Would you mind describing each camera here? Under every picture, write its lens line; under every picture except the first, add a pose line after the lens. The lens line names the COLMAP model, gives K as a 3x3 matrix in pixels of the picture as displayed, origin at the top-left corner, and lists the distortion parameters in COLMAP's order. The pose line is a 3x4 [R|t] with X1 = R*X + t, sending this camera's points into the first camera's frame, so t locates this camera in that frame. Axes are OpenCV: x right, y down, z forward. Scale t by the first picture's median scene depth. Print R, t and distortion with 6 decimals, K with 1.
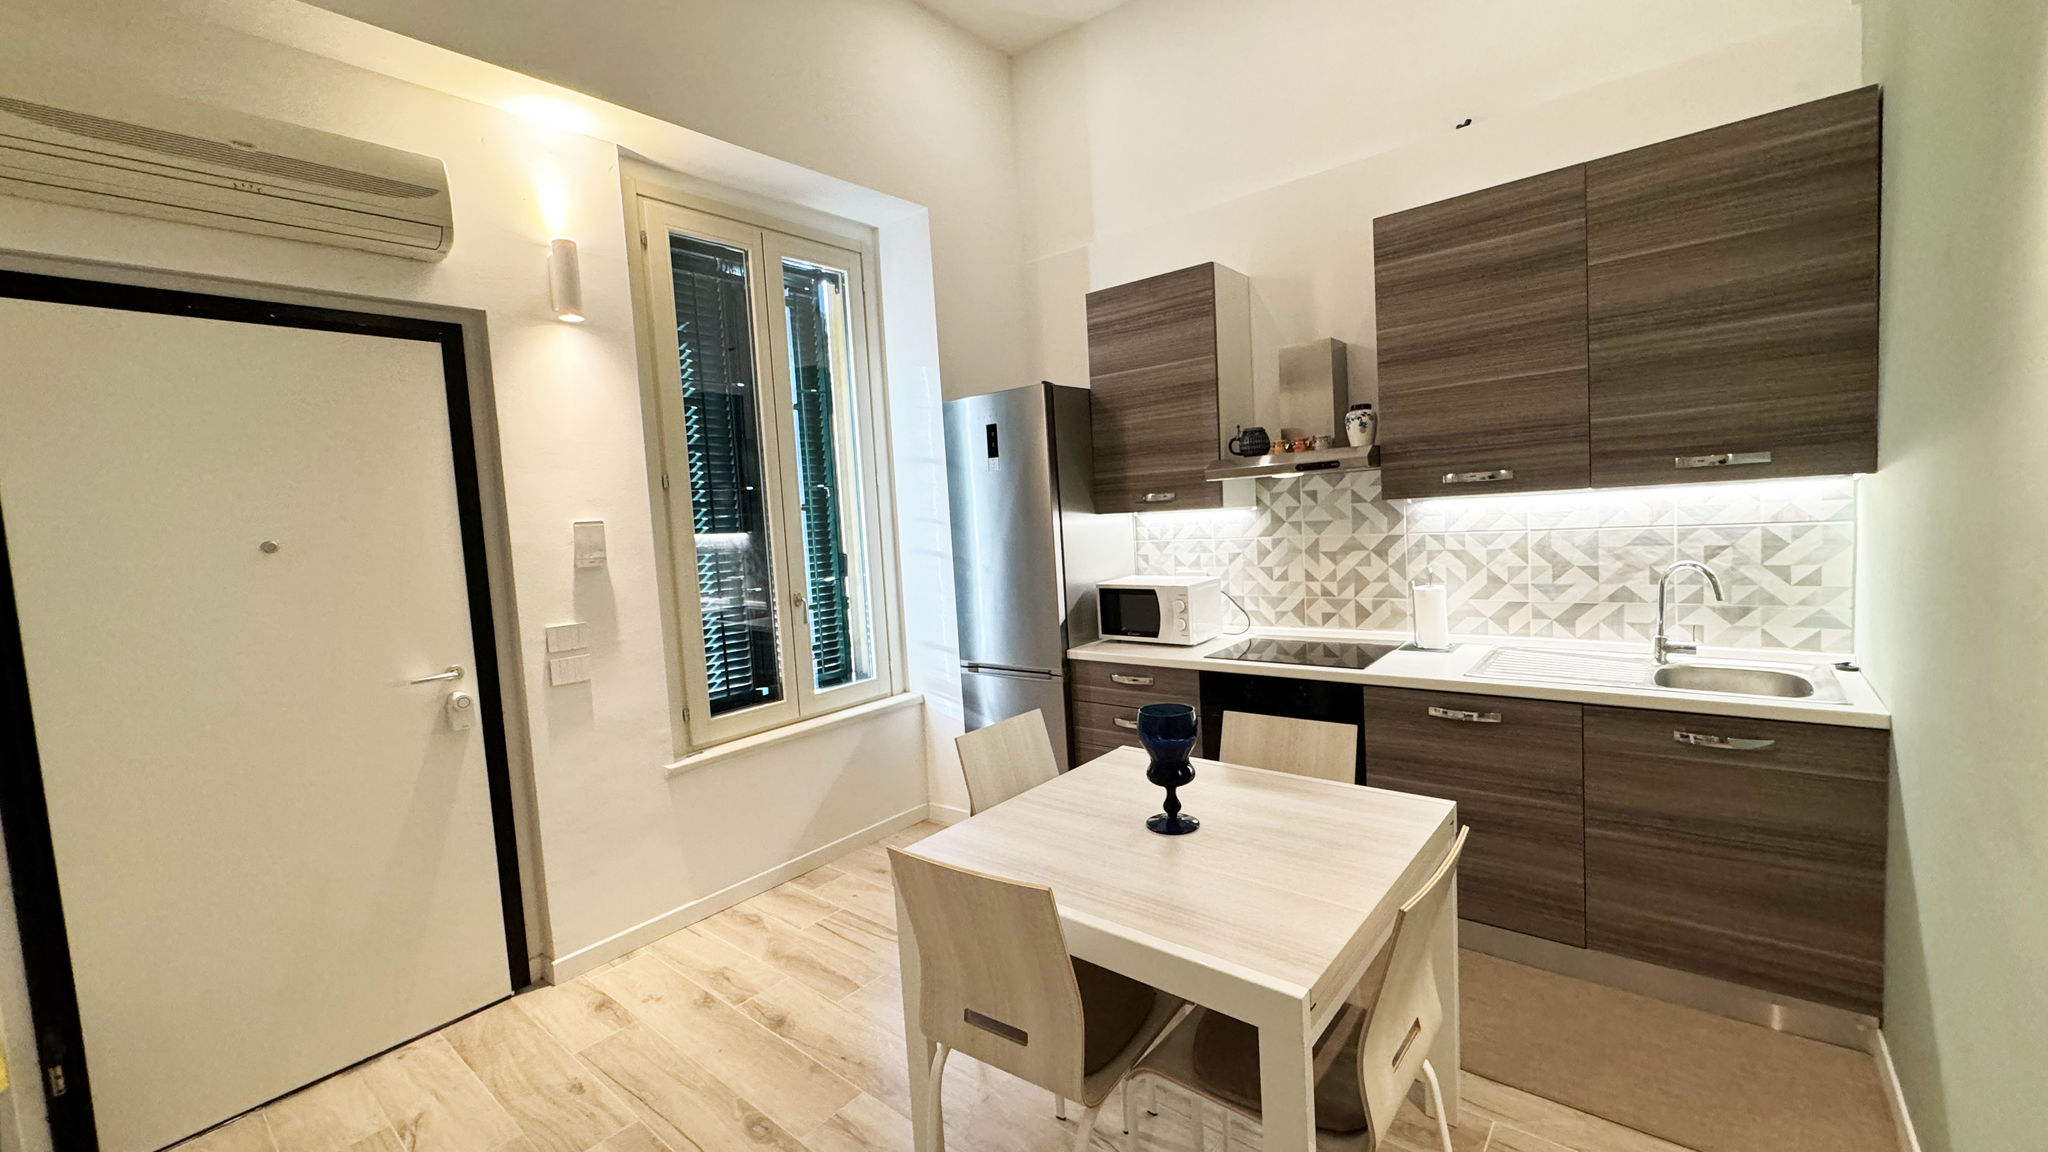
lens RADIAL K [[817.7, 0, 1020.6], [0, 817.7, 572.5], [0, 0, 1]] dist [-0.000979, -0.000334]
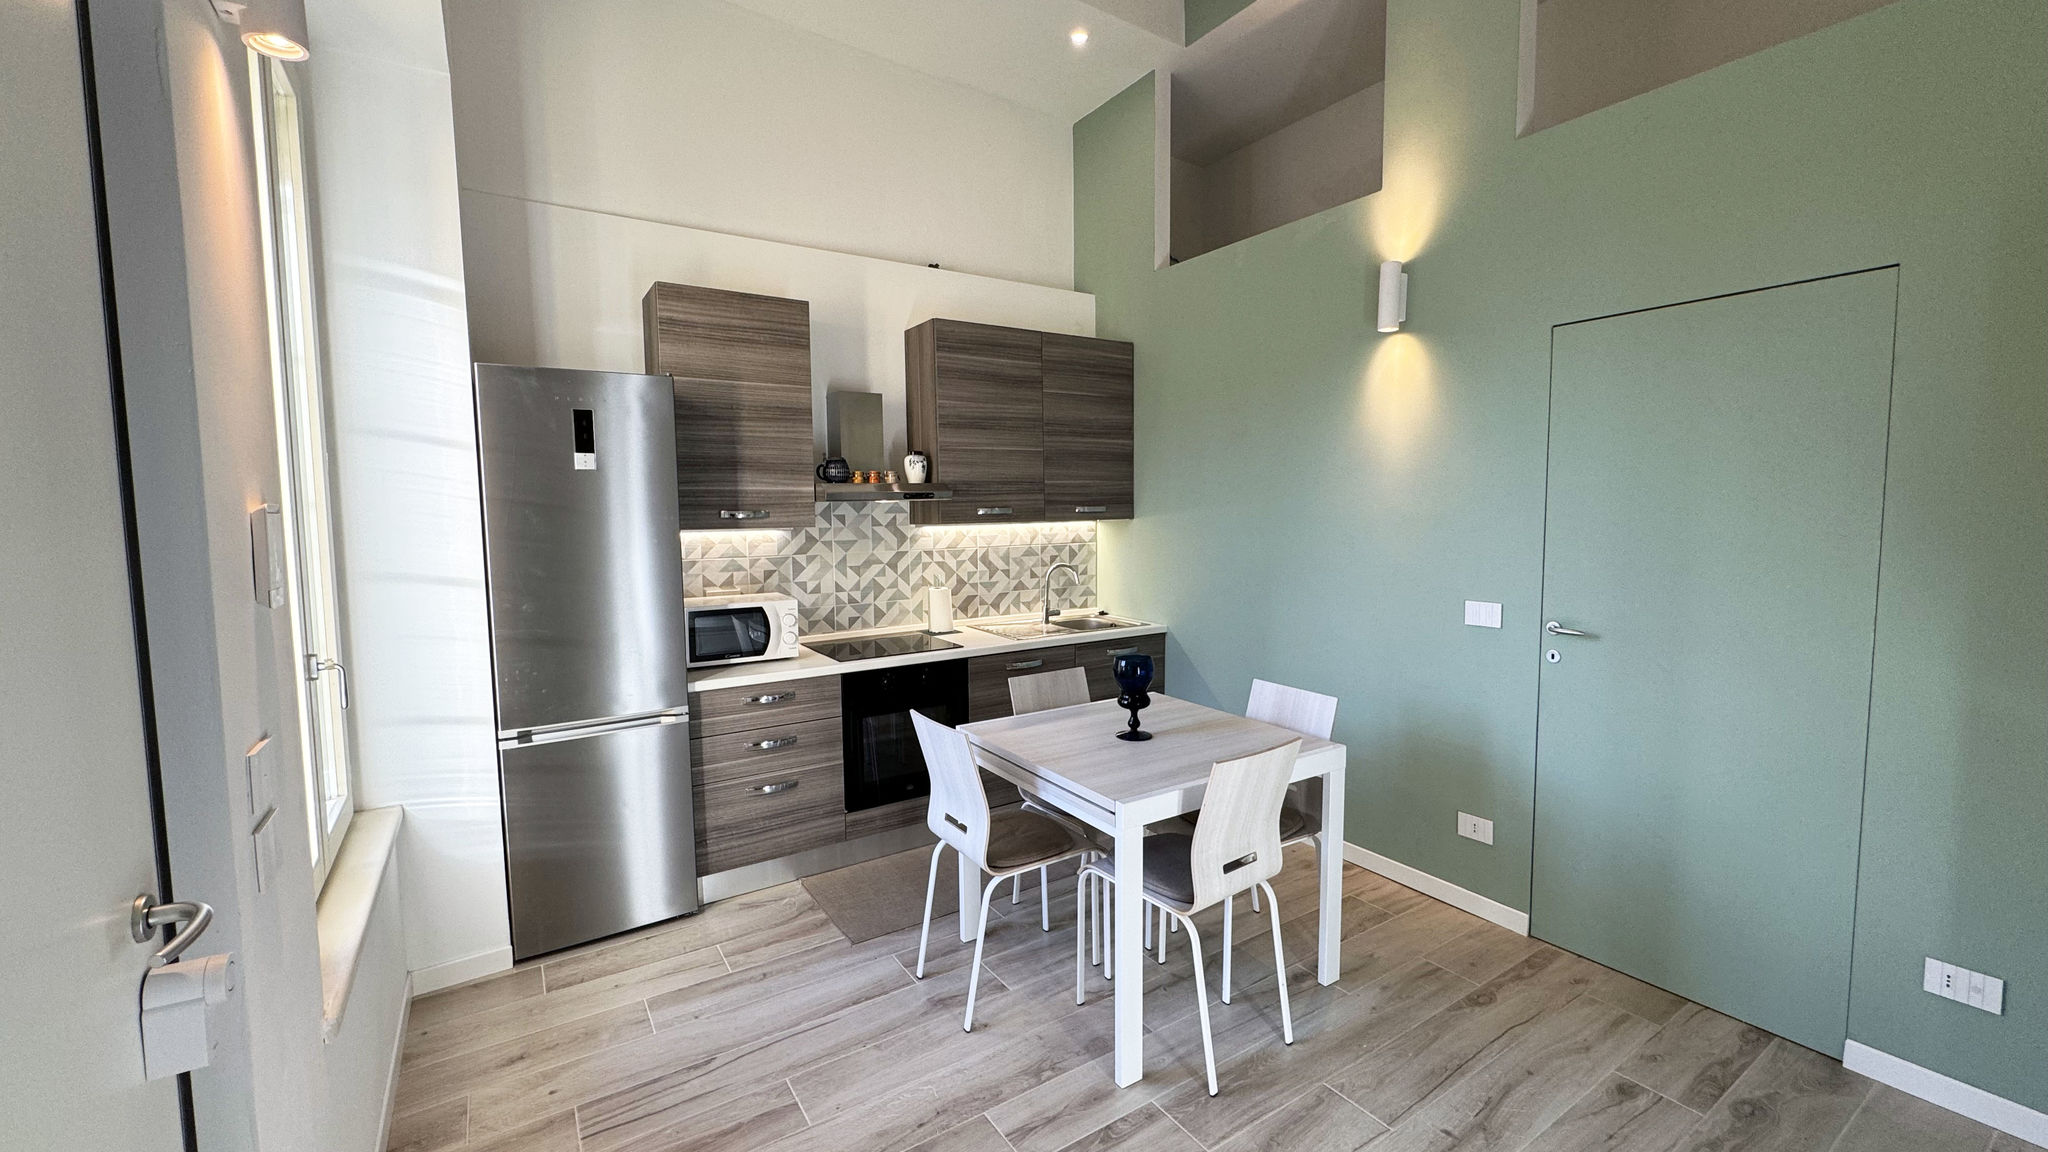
lens RADIAL K [[817.7, 0, 1022.6], [0, 817.7, 571.5], [0, 0, 1]] dist [-0.000979, -0.000334]
pose [[0.291847, -0.016070, 0.956330, -0.798751], [0.067950, 0.997681, -0.003972, 0.004808], [-0.954048, 0.066142, 0.292263, 0.466860]]
